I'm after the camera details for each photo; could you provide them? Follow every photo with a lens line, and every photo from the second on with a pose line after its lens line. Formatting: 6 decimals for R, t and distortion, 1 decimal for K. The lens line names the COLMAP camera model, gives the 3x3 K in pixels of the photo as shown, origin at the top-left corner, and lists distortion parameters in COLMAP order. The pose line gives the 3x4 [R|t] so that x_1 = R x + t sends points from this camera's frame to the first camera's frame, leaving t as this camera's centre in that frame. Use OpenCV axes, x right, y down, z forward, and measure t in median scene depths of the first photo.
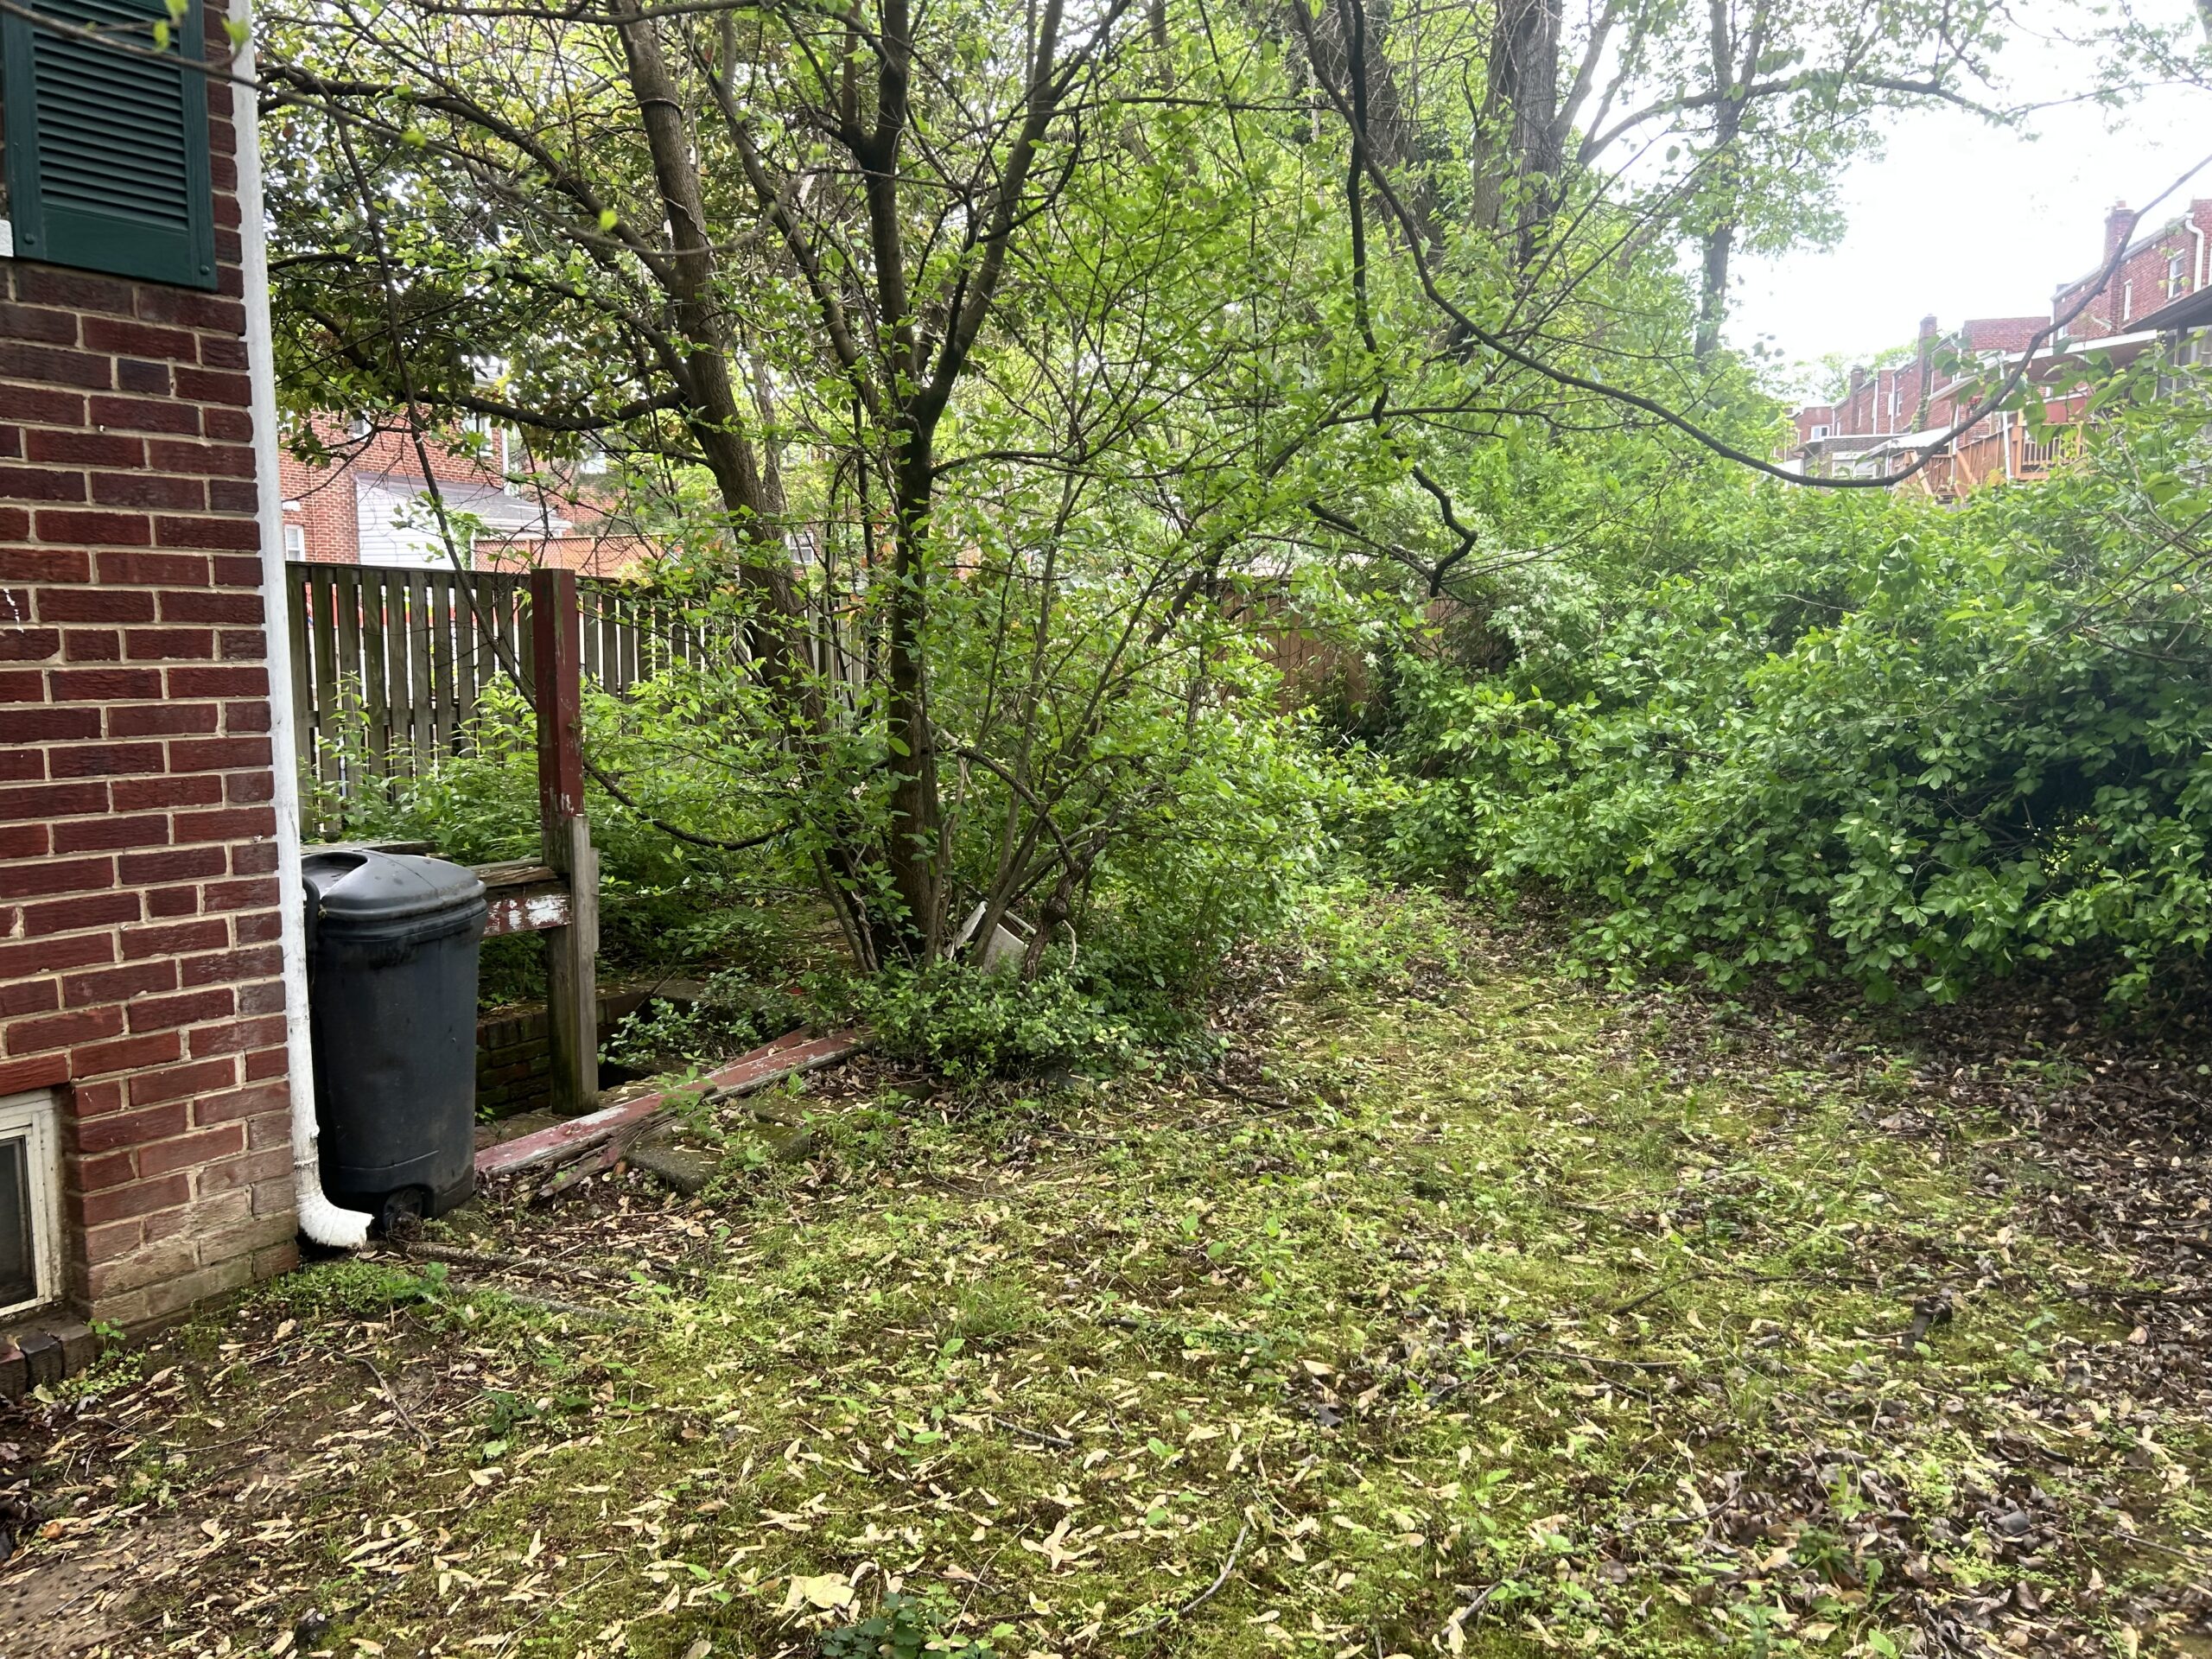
lens RADIAL K [[1675.6, 0, 1087.5], [0, 1675.6, 836.2], [0, 0, 1]] dist [0.057740, -0.067416]
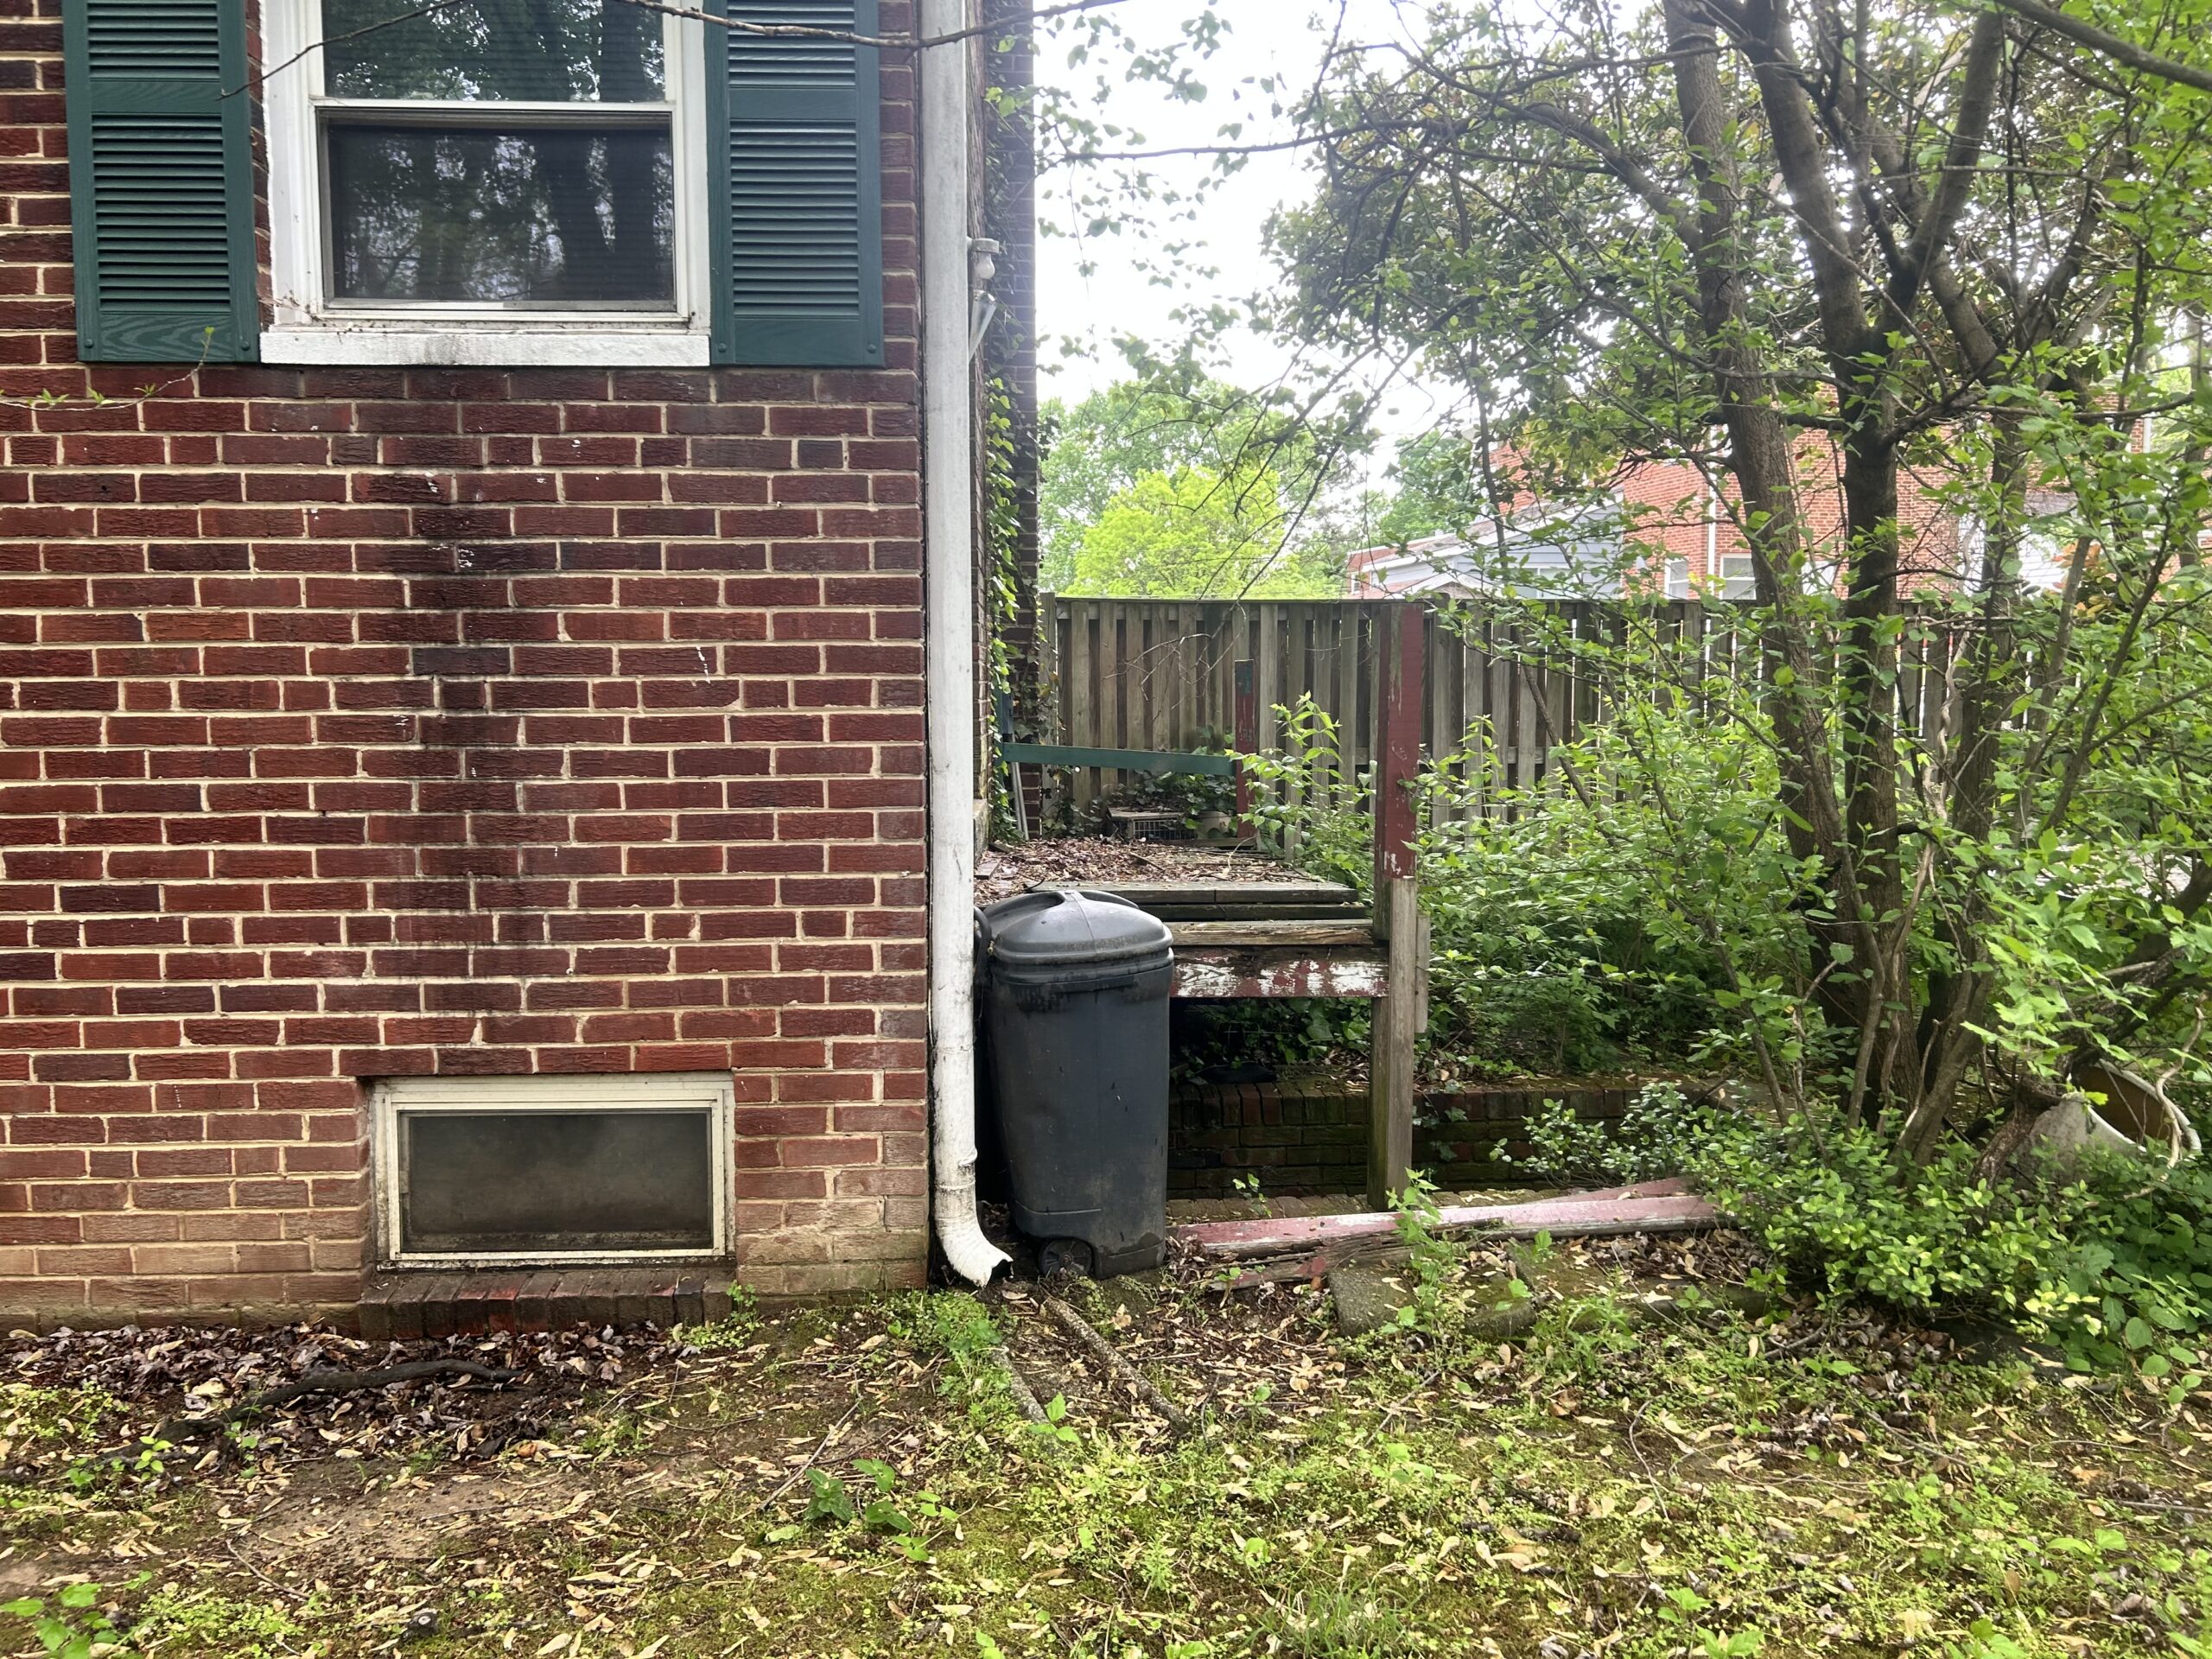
lens RADIAL K [[1675.6, 0, 1105.7], [0, 1675.6, 806.5], [0, 0, 1]] dist [0.057740, -0.067416]
pose [[0.604315, 0.060800, -0.794422, 0.438532], [-0.085425, 0.996281, 0.011266, -0.066141], [0.792153, 0.061055, 0.607262, 0.475161]]
